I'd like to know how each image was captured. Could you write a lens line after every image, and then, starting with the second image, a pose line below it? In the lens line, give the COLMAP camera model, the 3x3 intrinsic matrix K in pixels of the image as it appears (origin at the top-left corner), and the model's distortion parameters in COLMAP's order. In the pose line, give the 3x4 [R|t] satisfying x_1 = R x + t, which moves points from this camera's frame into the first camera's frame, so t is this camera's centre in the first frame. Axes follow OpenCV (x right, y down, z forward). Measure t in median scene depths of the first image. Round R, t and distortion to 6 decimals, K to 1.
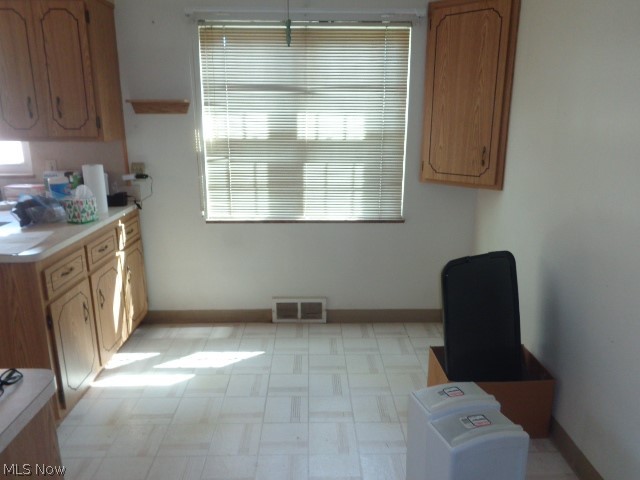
lens RADIAL K [[481.4, 0, 319.2], [0, 481.4, 240.3], [0, 0, 1]] dist [0.004773, -0.006380]
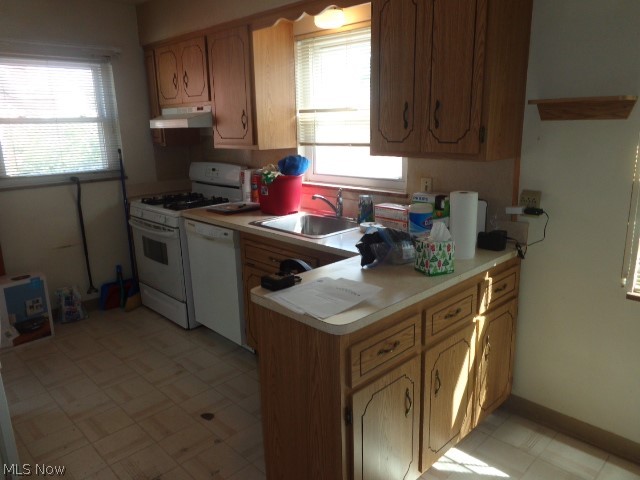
lens RADIAL K [[481.4, 0, 319.1], [0, 481.4, 238.0], [0, 0, 1]] dist [0.004773, -0.006380]
pose [[0.683997, 0.158028, -0.712162, -0.092316], [-0.163213, 0.984657, 0.061735, -0.097521], [0.710992, 0.074008, 0.699295, 0.340868]]
